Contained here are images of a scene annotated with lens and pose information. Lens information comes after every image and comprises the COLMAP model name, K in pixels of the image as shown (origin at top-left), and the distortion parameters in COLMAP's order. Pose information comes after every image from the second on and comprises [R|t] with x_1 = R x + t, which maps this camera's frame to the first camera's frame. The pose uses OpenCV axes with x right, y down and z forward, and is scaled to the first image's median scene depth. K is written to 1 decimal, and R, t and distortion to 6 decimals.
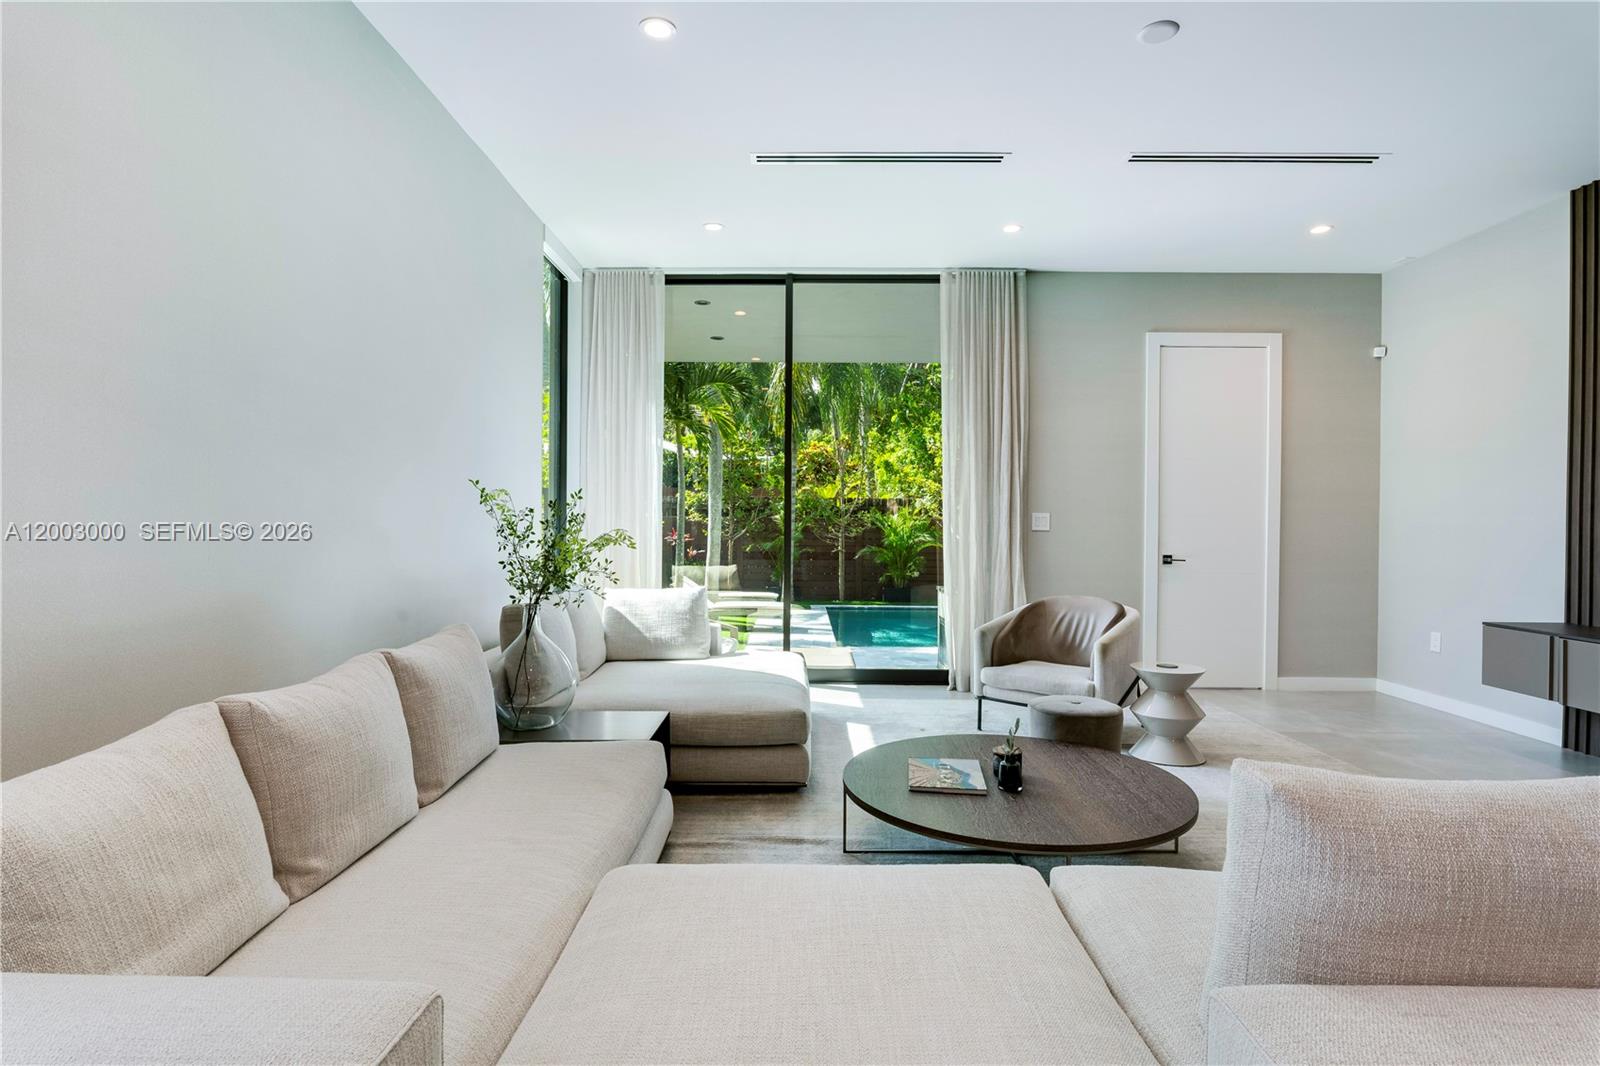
lens RADIAL K [[802.4, 0, 804.0], [0, 802.4, 525.6], [0, 0, 1]] dist [-0.008839, 0.000283]
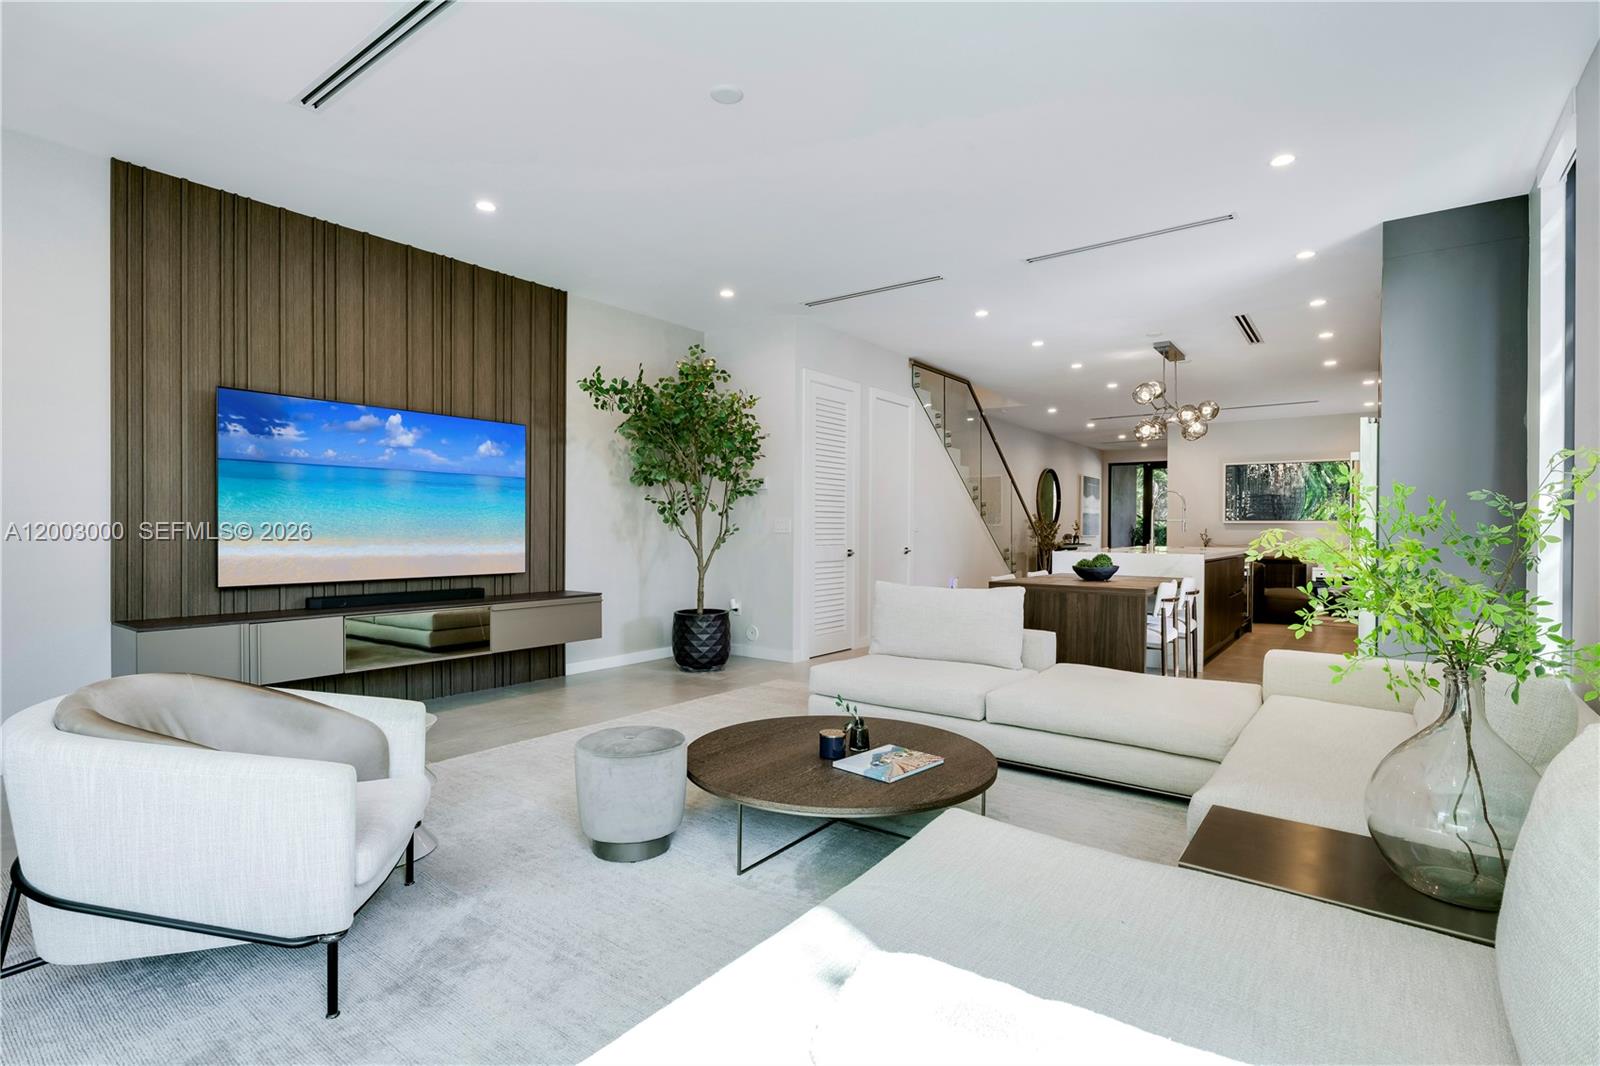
lens RADIAL K [[777.2, 0, 801.2], [0, 777.2, 550.3], [0, 0, 1]] dist [0.000966, 0.000063]
pose [[-0.790336, -0.023160, 0.612235, -0.212647], [0.000471, 0.999262, 0.038410, -0.000119], [-0.612673, 0.030645, -0.789742, 1.158377]]
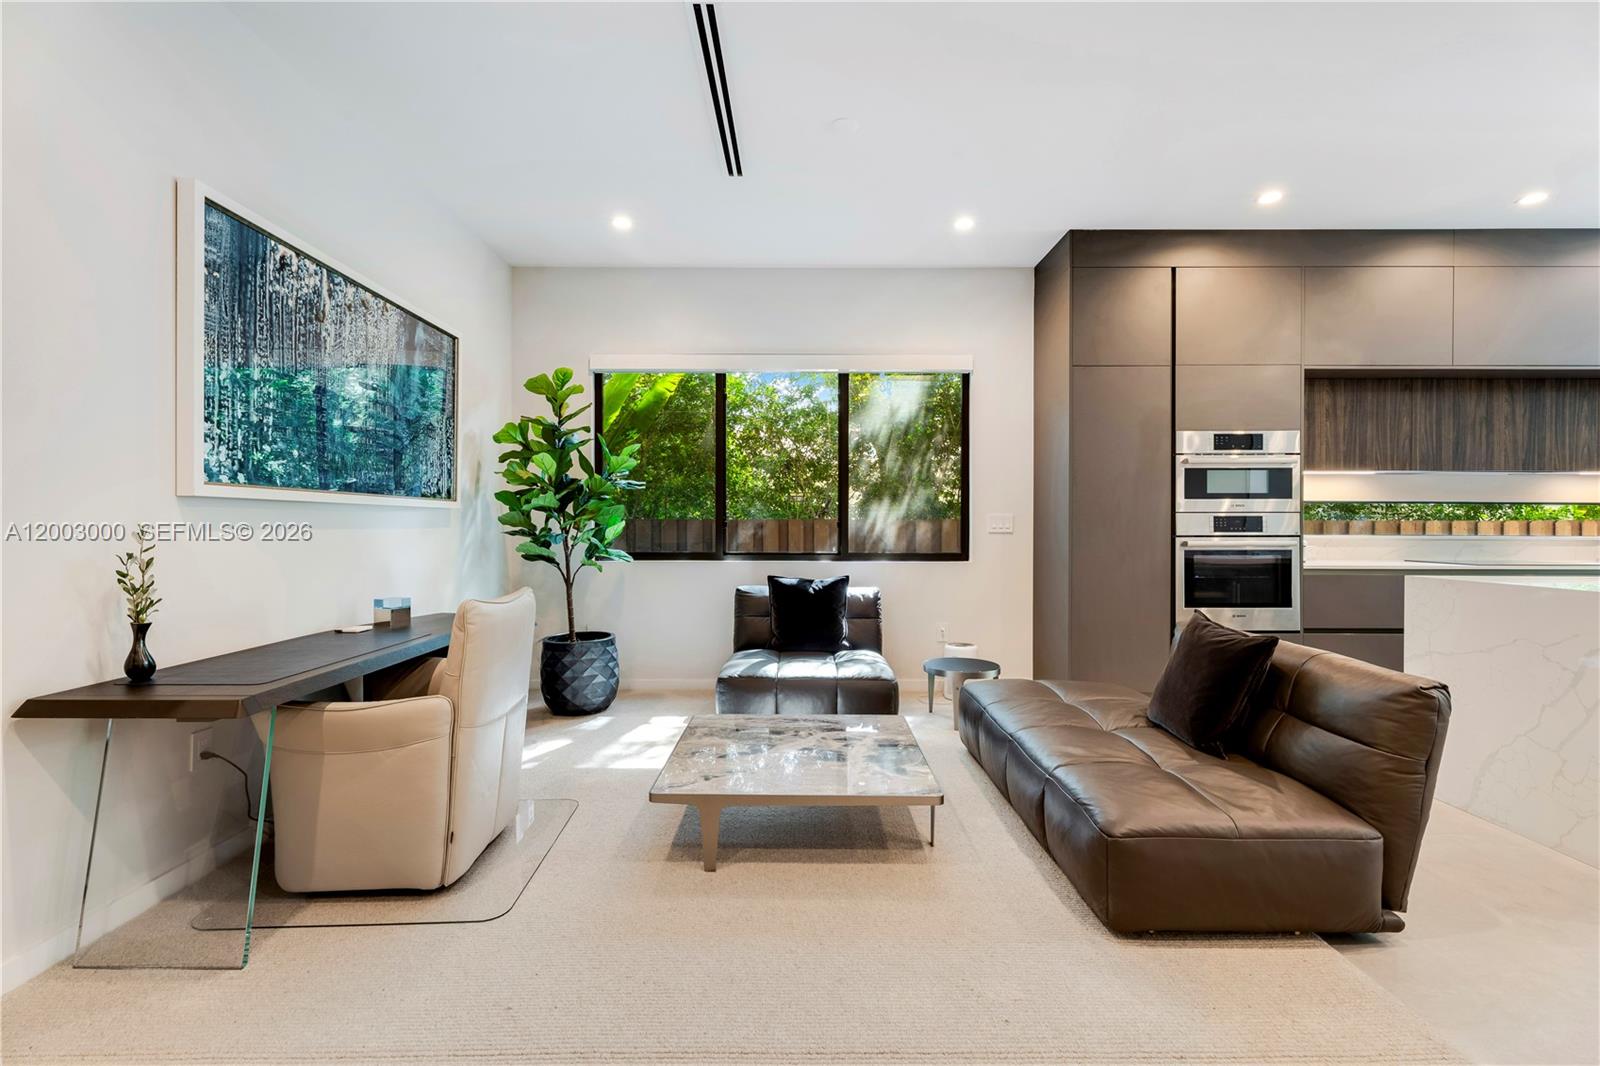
lens RADIAL K [[706.4, 0, 795.8], [0, 706.4, 529.6], [0, 0, 1]] dist [0.001237, -0.001098]
pose [[-0.026889, 0.001676, -0.999637, 0.784801], [-0.011439, 0.999933, 0.001984, 0.028180], [0.999573, 0.011489, -0.026868, -1.595374]]
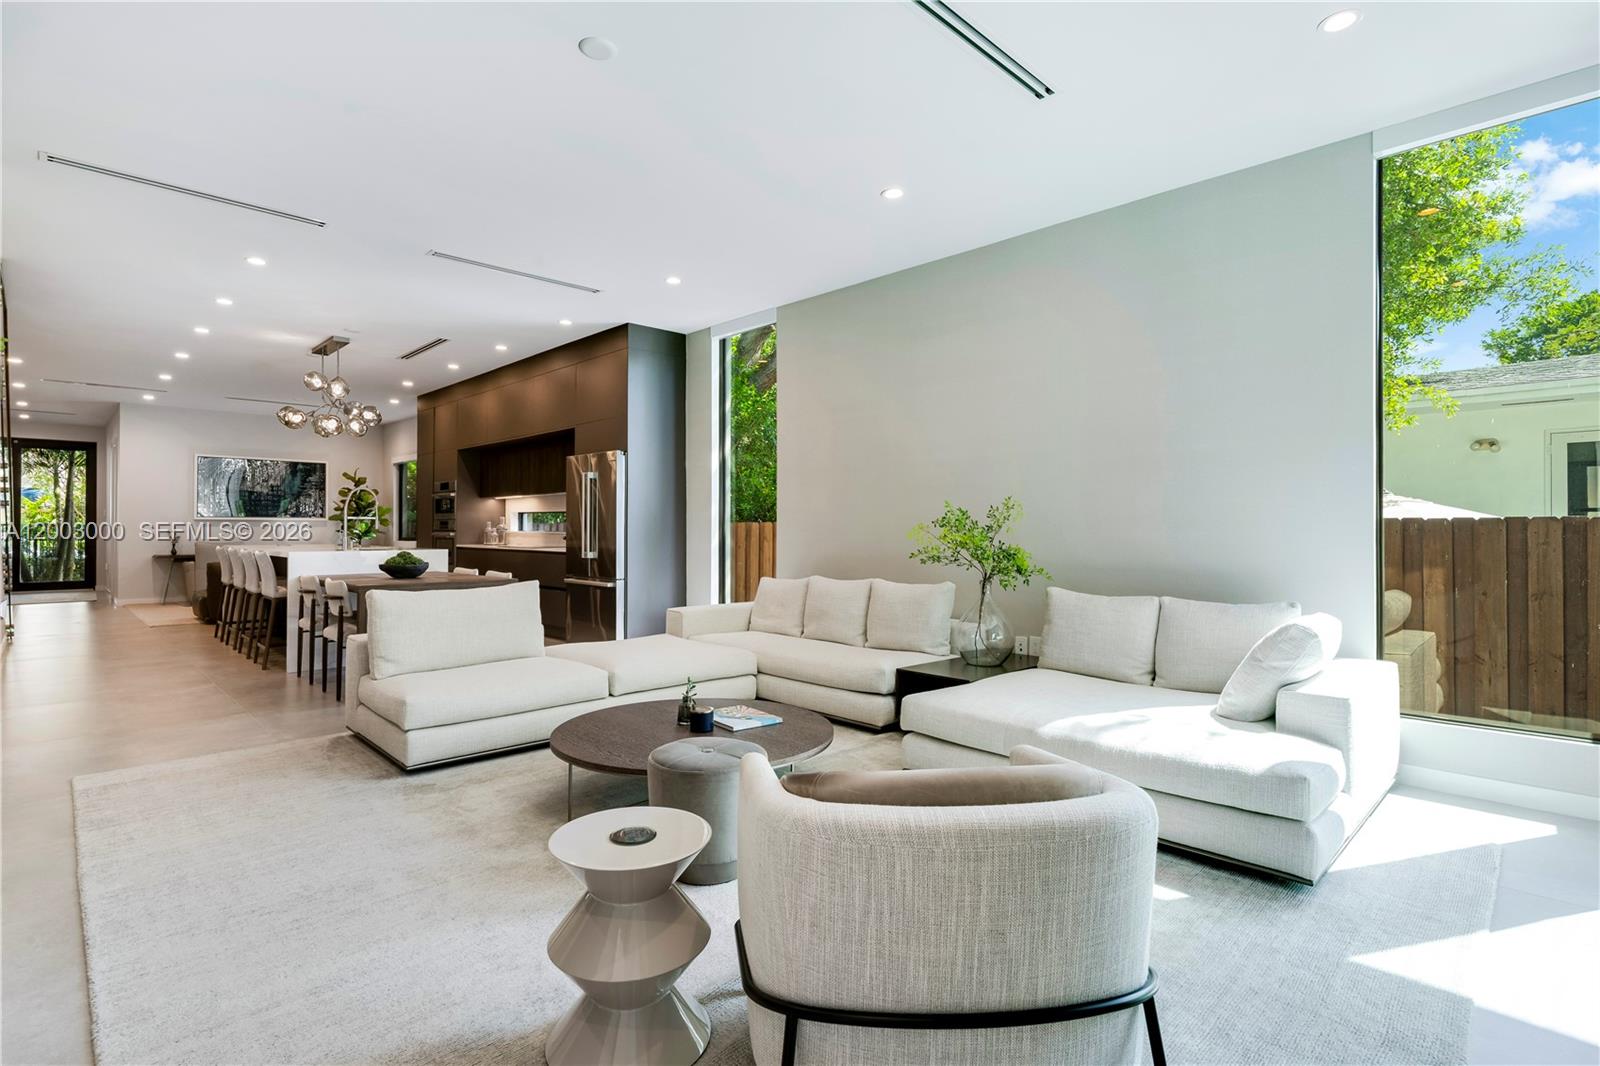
lens RADIAL K [[775.6, 0, 797.9], [0, 775.6, 522.6], [0, 0, 1]] dist [-0.010618, -0.000209]
pose [[-0.730711, -0.012020, -0.682581, 0.591956], [-0.013051, 0.999908, -0.003637, 0.004555], [0.682562, 0.006251, -0.730801, 1.218565]]
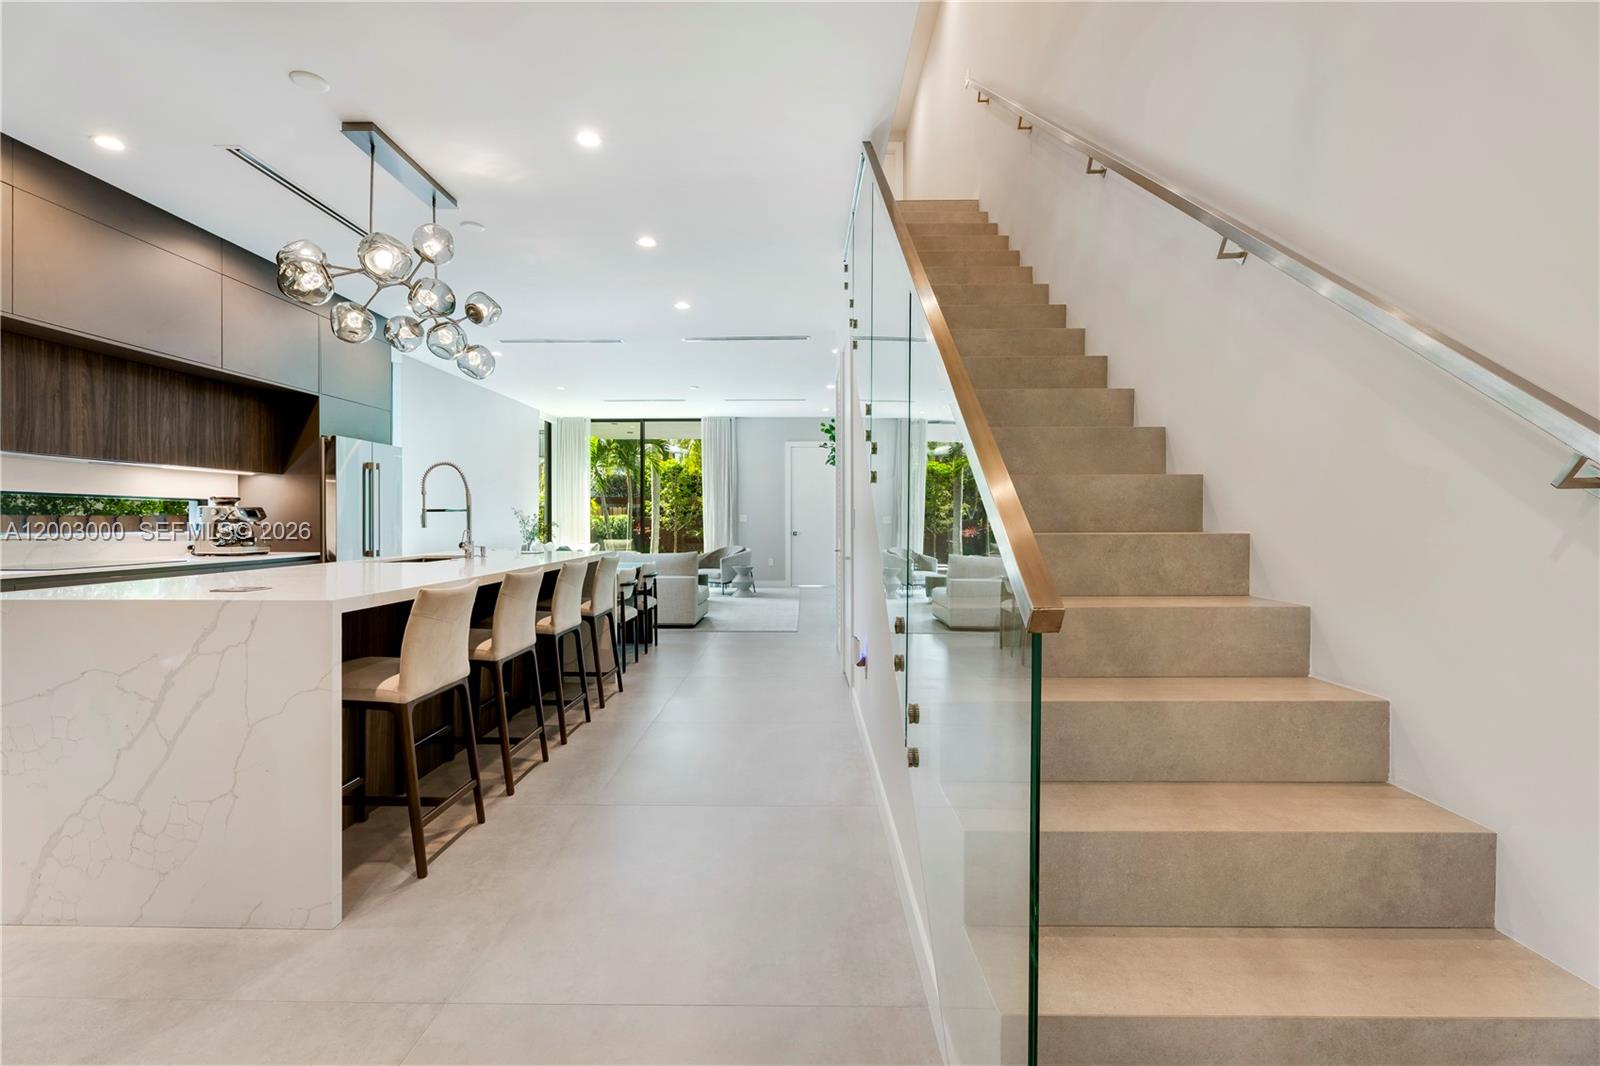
lens RADIAL K [[714.1, 0, 788.5], [0, 714.1, 520.1], [0, 0, 1]] dist [-0.000538, 0.000069]
pose [[0.999040, -0.006787, -0.043278, 0.649042], [0.006388, 0.999936, -0.009343, 0.025268], [0.043339, 0.009057, 0.999019, -1.446799]]
